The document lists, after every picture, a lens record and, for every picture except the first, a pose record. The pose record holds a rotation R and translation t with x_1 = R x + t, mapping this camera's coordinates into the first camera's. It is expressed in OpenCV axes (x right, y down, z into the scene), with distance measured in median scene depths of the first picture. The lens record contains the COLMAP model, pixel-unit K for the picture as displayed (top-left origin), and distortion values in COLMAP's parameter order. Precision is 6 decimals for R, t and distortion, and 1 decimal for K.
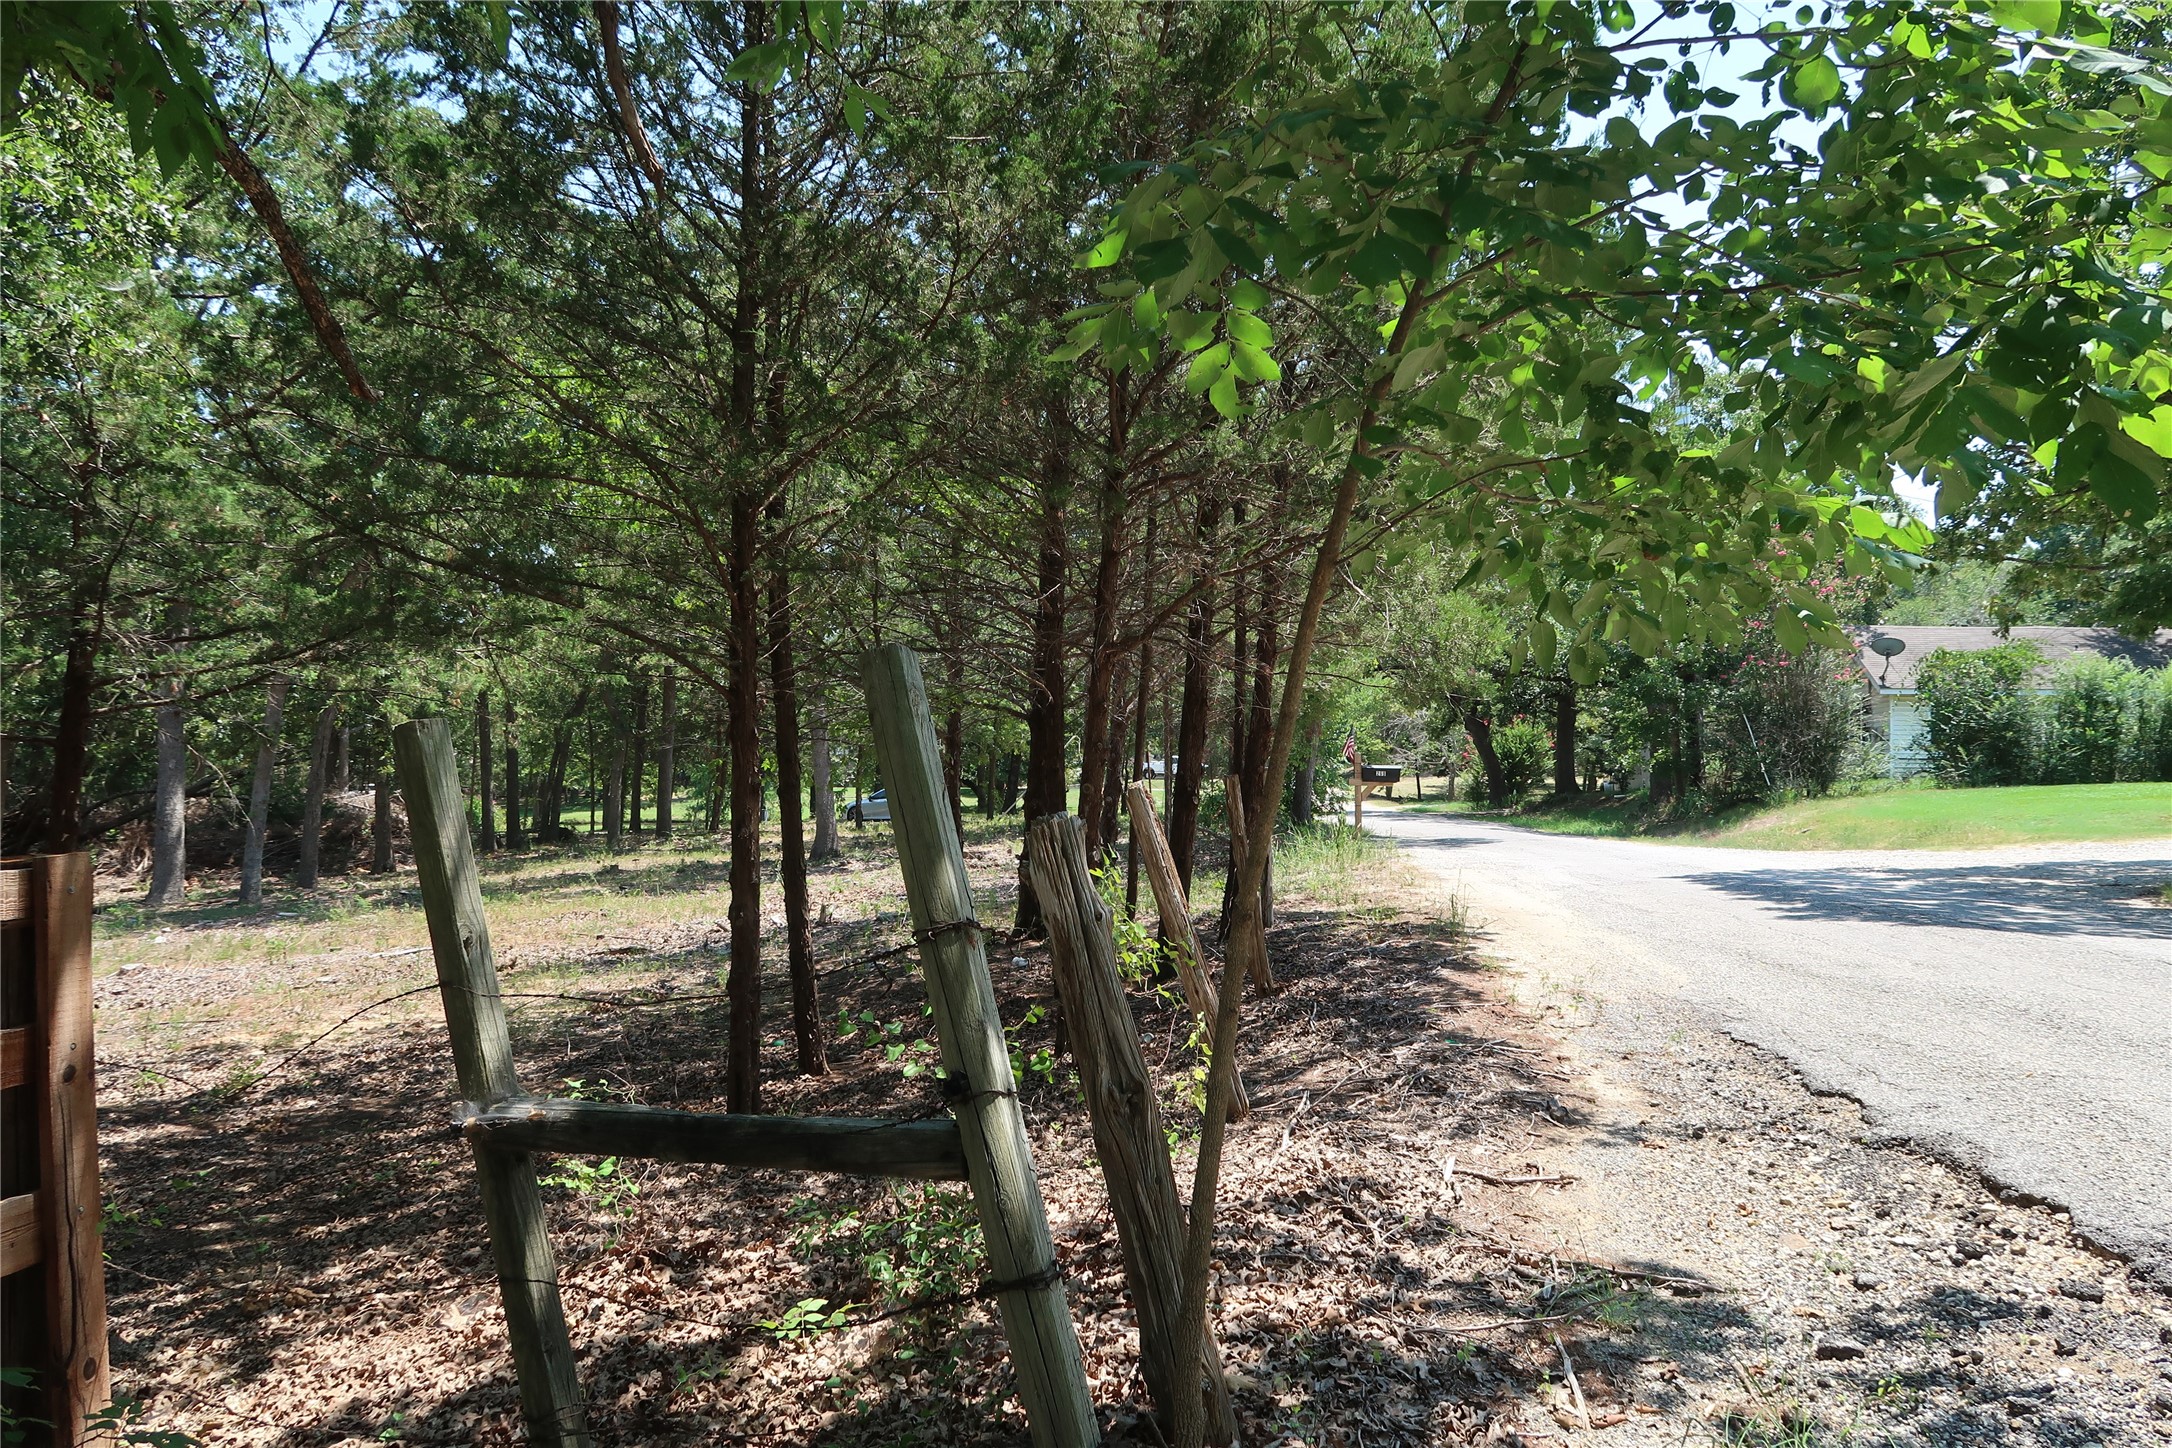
lens RADIAL K [[1518.2, 0, 1086.0], [0, 1518.2, 724.0], [0, 0, 1]] dist [0.005086, 0.001707]
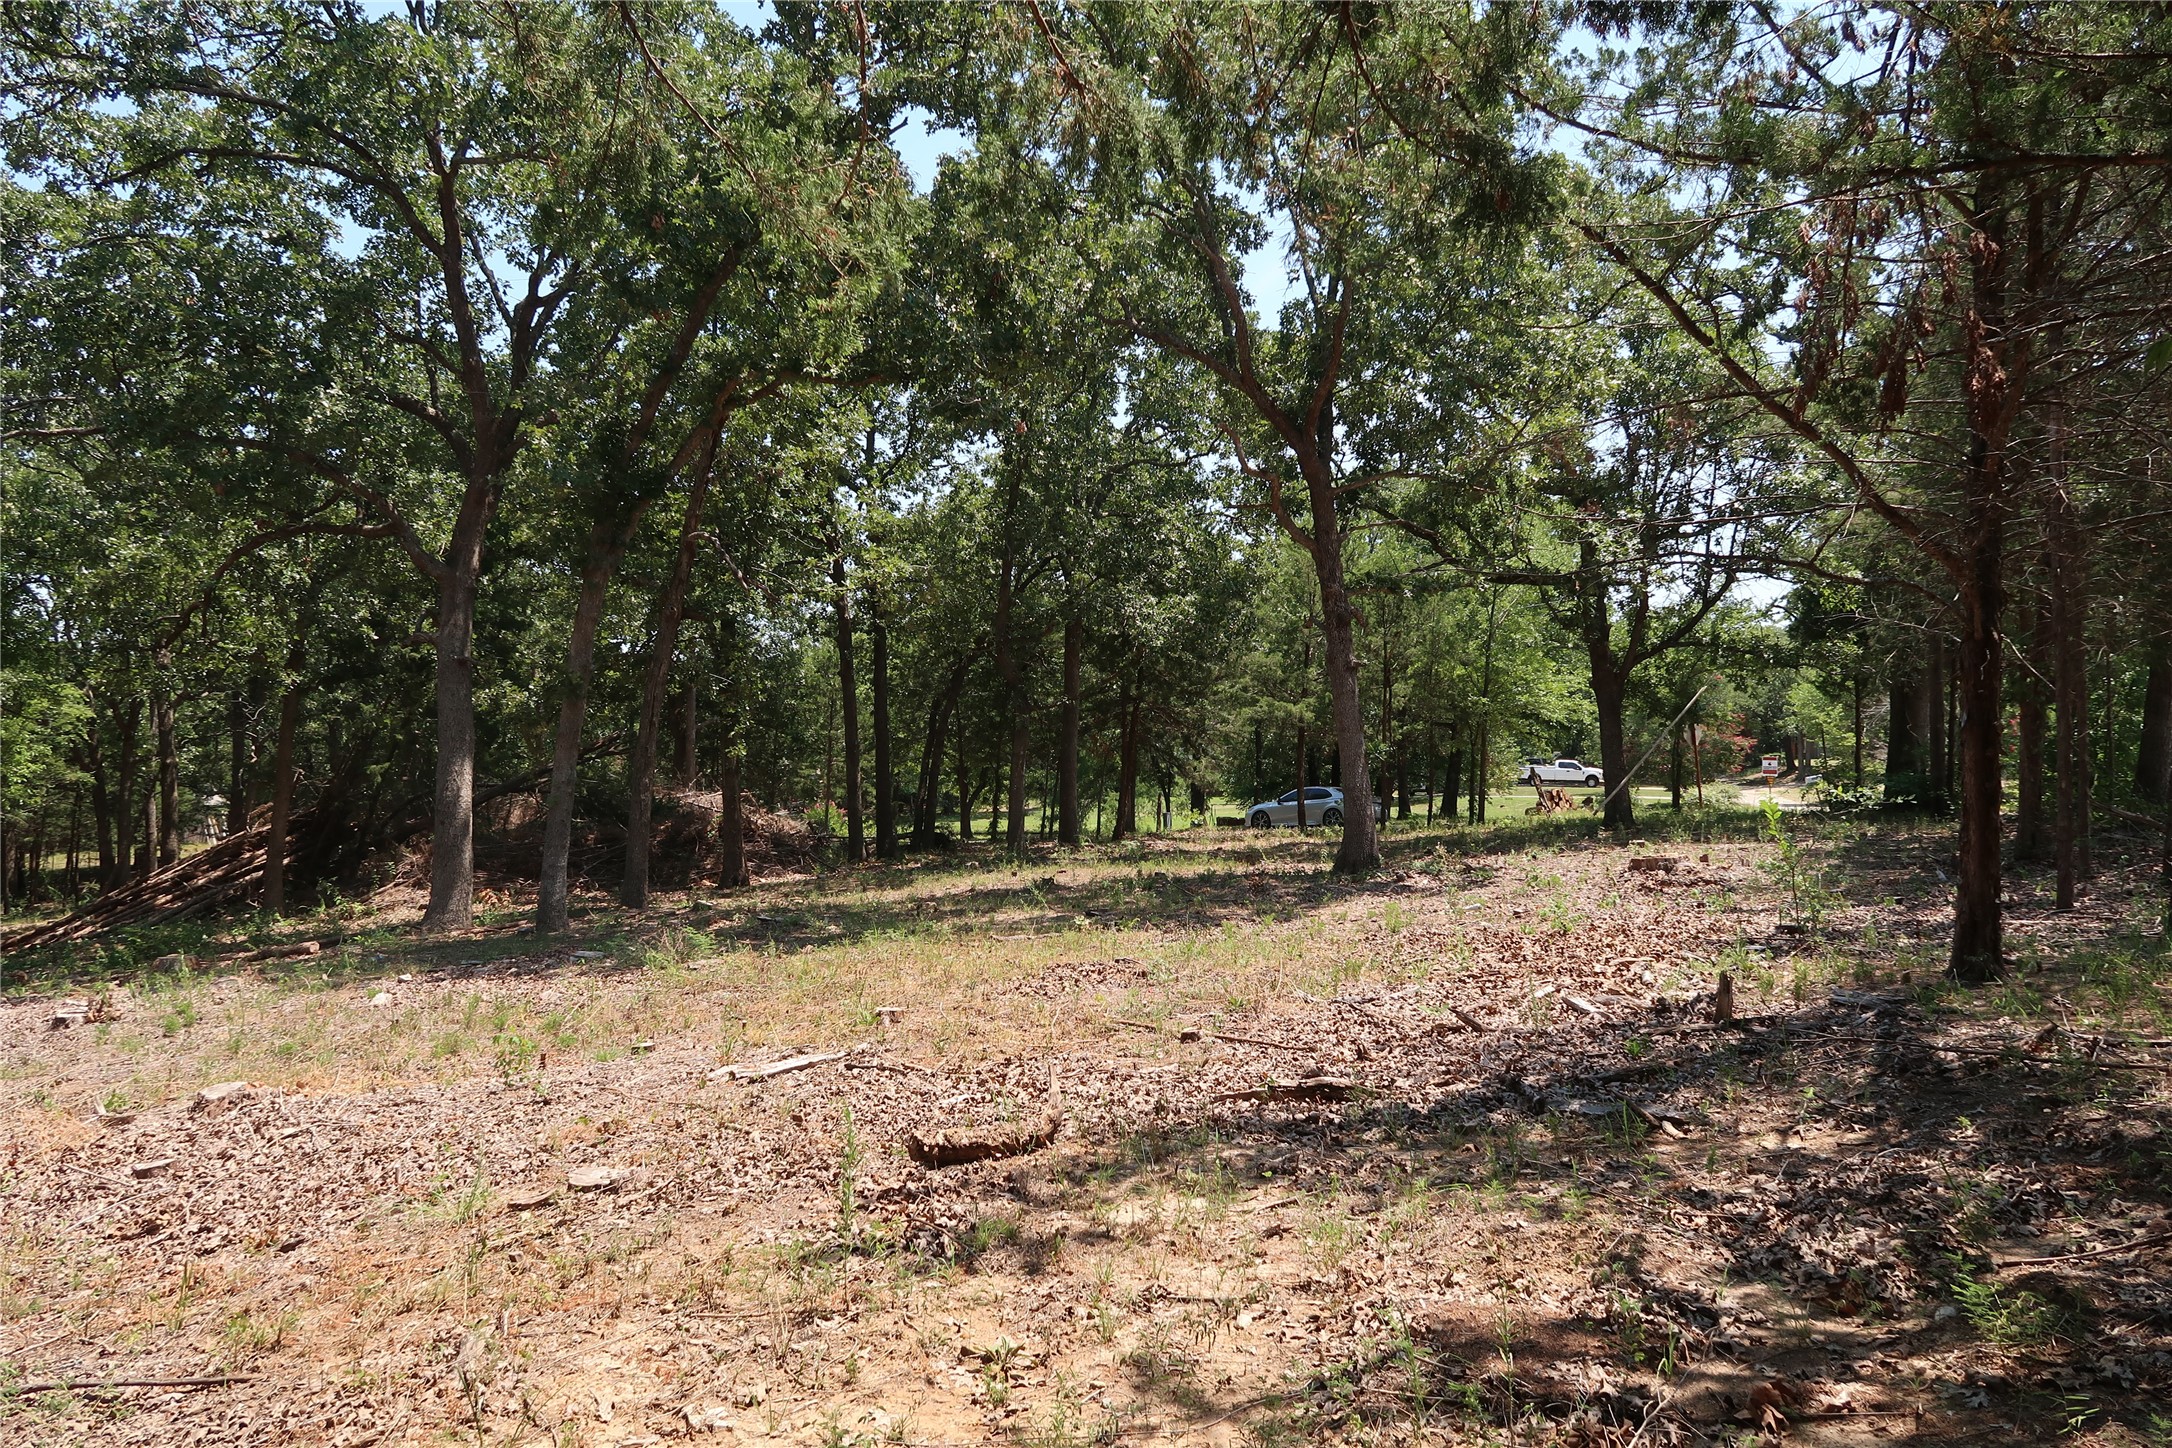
lens RADIAL K [[1518.2, 0, 1086.0], [0, 1518.2, 724.0], [0, 0, 1]] dist [0.005086, 0.001707]
pose [[0.979204, -0.014845, -0.202334, -0.153135], [0.012457, 0.999837, -0.013070, 0.032282], [0.202495, 0.010278, 0.979229, 0.330672]]
